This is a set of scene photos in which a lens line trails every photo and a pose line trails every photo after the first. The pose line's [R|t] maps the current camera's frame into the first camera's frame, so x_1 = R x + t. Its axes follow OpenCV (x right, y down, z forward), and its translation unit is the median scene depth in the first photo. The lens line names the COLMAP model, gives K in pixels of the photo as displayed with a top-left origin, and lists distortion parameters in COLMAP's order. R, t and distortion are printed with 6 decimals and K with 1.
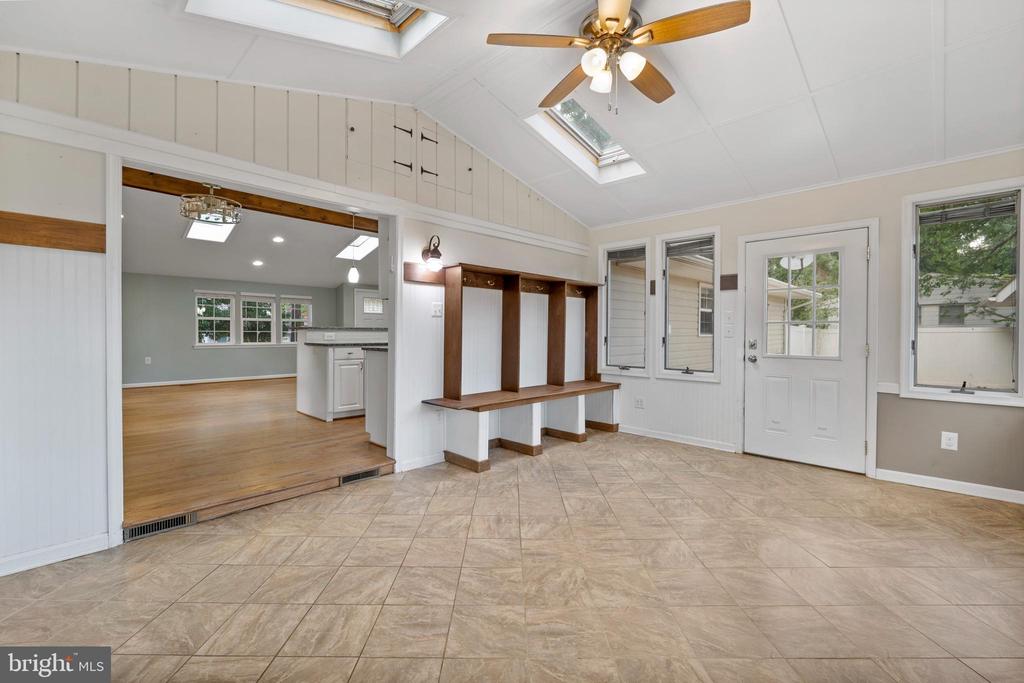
lens RADIAL K [[426.3, 0, 510.1], [0, 426.3, 335.4], [0, 0, 1]] dist [0.001971, 0.000816]
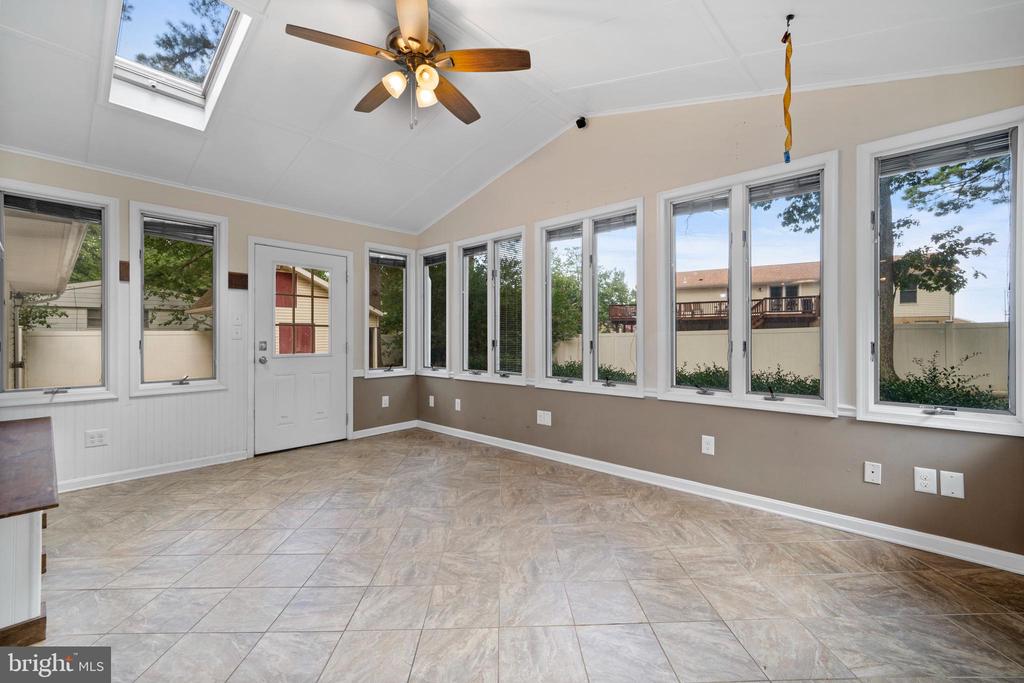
lens RADIAL K [[426.7, 0, 510.2], [0, 426.7, 338.1], [0, 0, 1]] dist [0.000934, 0.000188]
pose [[-0.015091, -0.006400, 0.999866, -0.512892], [0.007653, 0.999949, 0.006516, 0.000411], [-0.999857, 0.007750, -0.015041, 0.479933]]
